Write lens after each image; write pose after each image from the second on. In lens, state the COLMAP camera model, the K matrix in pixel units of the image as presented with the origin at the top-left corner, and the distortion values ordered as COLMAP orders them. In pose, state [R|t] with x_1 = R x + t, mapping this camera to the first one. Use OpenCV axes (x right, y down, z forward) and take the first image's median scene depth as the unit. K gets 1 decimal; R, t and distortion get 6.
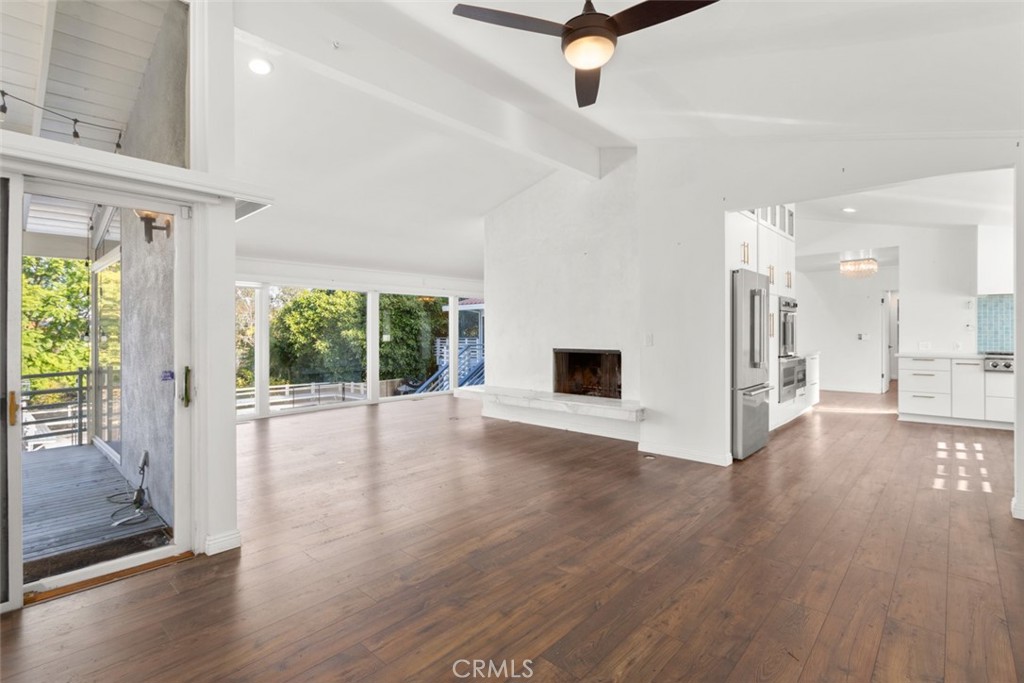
lens RADIAL K [[481.2, 0, 509.6], [0, 481.2, 336.2], [0, 0, 1]] dist [-0.016709, -0.010972]
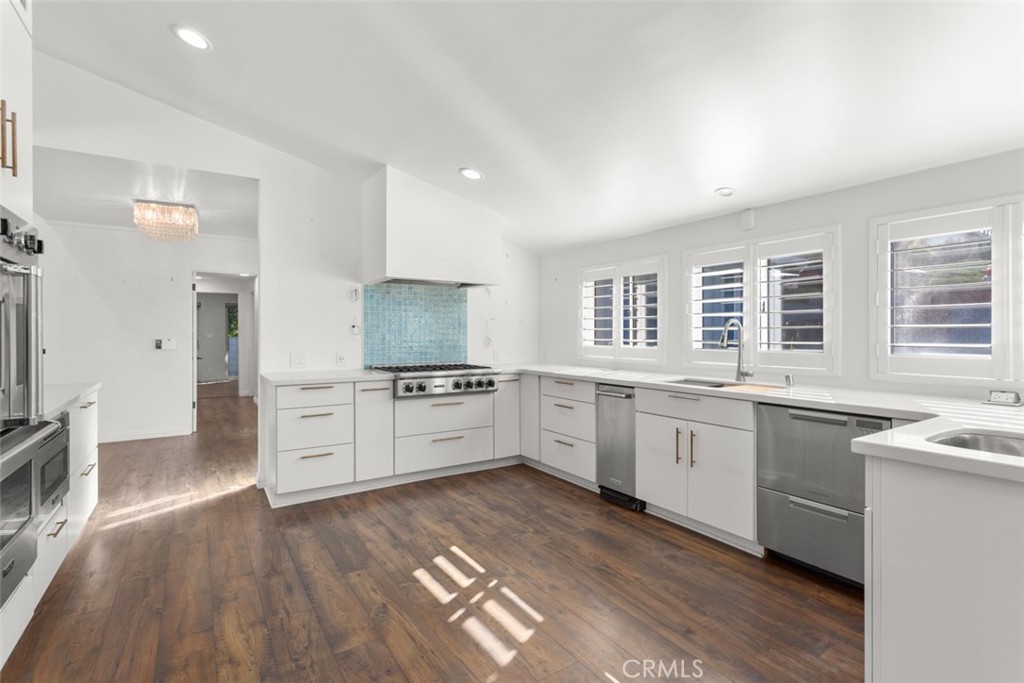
lens RADIAL K [[481.2, 0, 509.6], [0, 481.2, 336.2], [0, 0, 1]] dist [-0.016709, -0.010972]
pose [[0.243529, -0.004582, 0.969883, 0.386227], [0.008890, 0.999957, 0.002492, -0.008679], [-0.969853, 0.008016, 0.243559, 0.629547]]
